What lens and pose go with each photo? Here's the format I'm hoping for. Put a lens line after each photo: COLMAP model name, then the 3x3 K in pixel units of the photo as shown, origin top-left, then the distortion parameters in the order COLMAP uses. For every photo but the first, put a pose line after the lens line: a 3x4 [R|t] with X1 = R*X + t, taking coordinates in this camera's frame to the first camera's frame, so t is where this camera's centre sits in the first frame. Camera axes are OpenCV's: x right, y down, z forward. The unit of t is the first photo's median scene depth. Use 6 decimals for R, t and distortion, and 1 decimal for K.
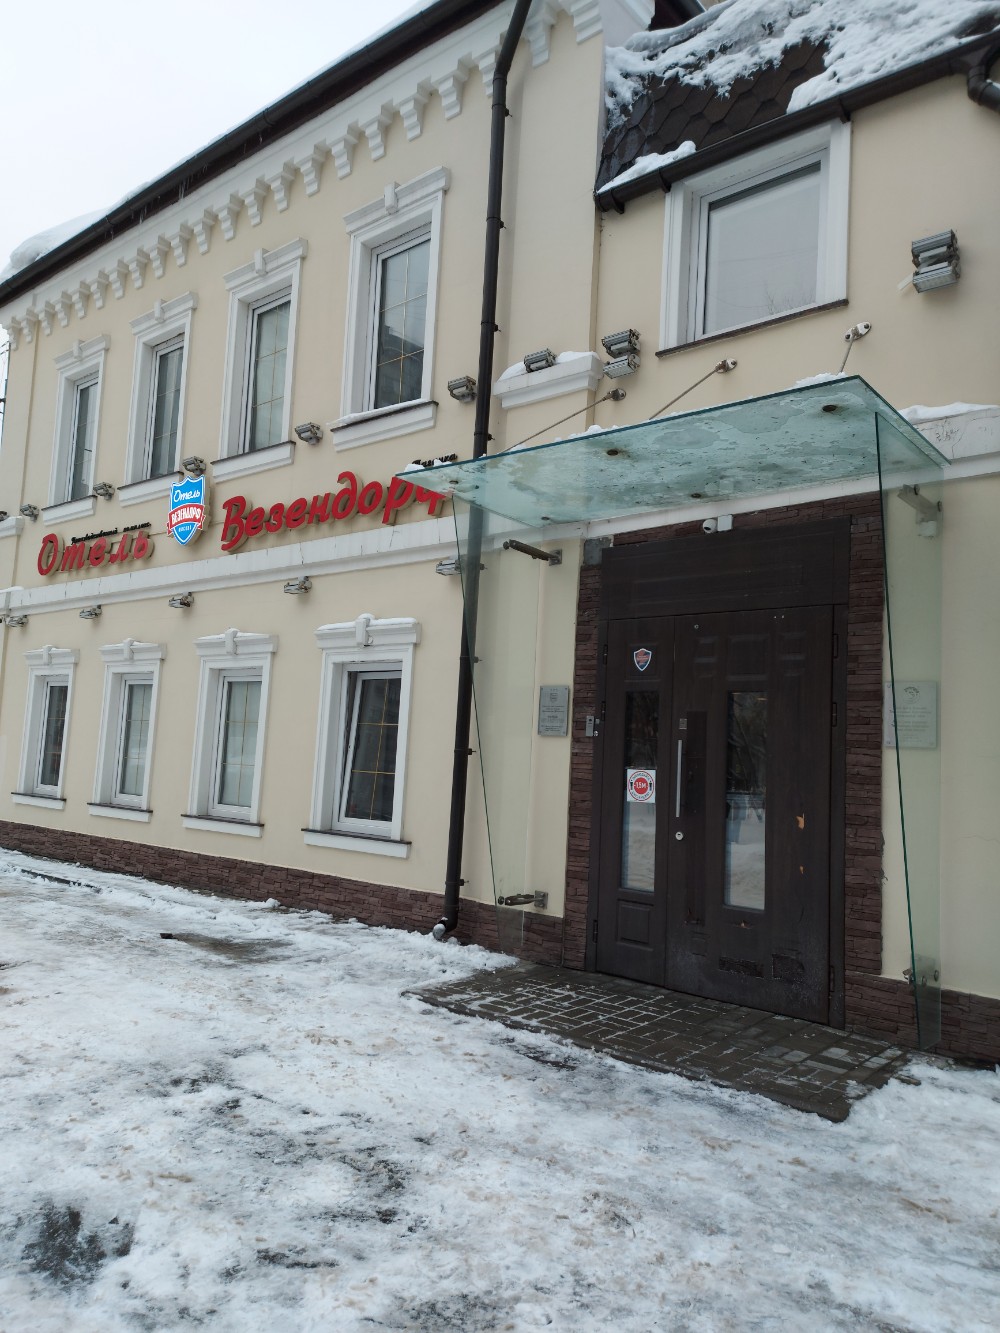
lens RADIAL K [[926.6, 0, 501.3], [0, 926.6, 669.2], [0, 0, 1]] dist [0.012415, 0.001279]
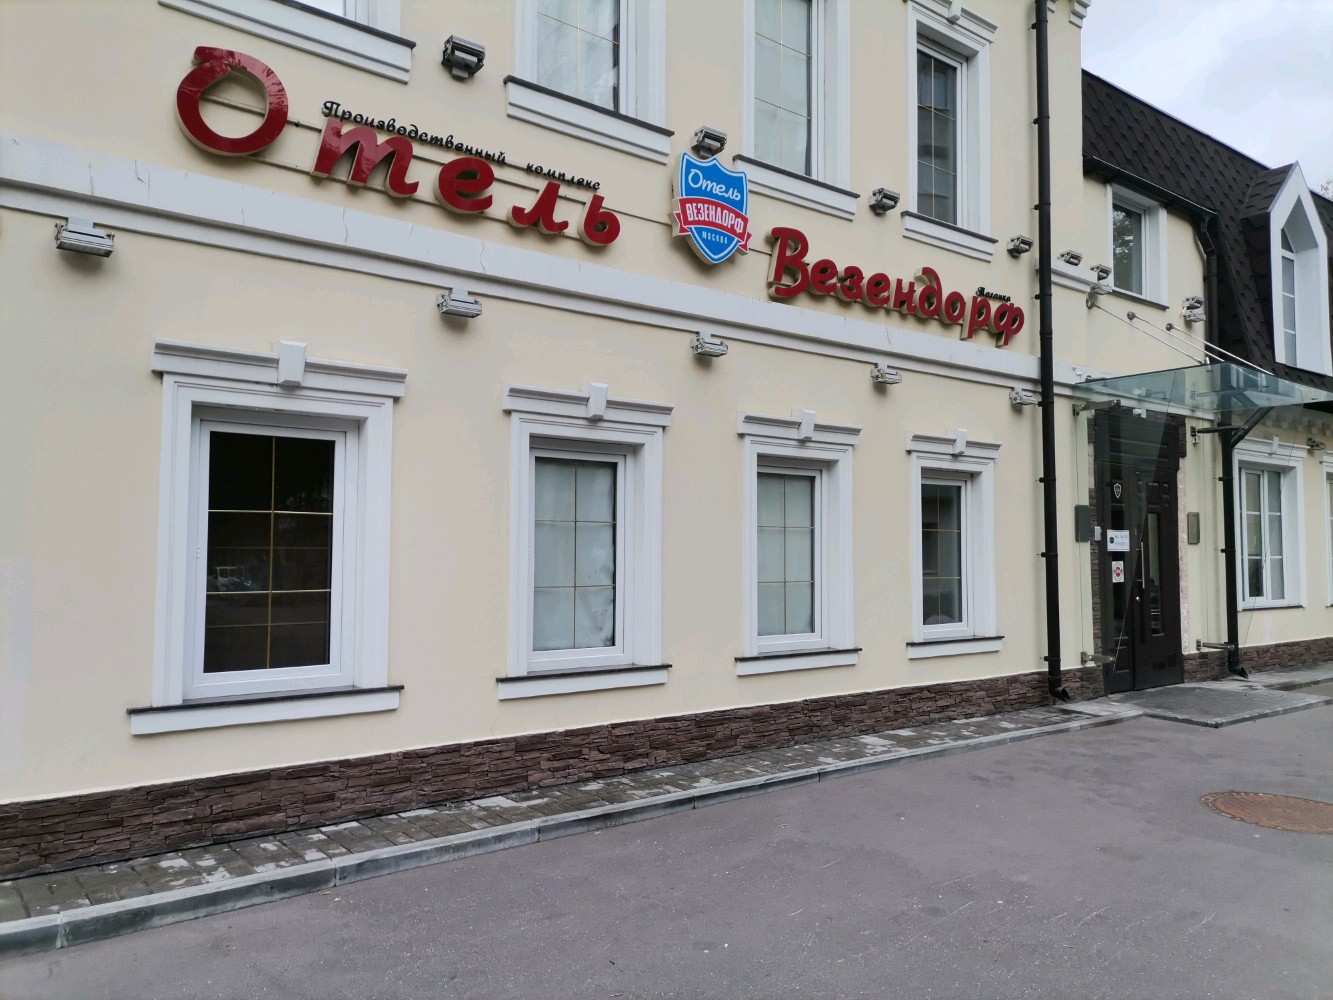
lens RADIAL K [[1018.0, 0, 667.5], [0, 1018.0, 498.6], [0, 0, 1]] dist [-0.003757, -0.001608]
pose [[0.212267, 0.013187, 0.977123, -1.118317], [-0.083866, 0.996466, 0.004771, 0.037490], [-0.973606, -0.082960, 0.212623, 0.906711]]
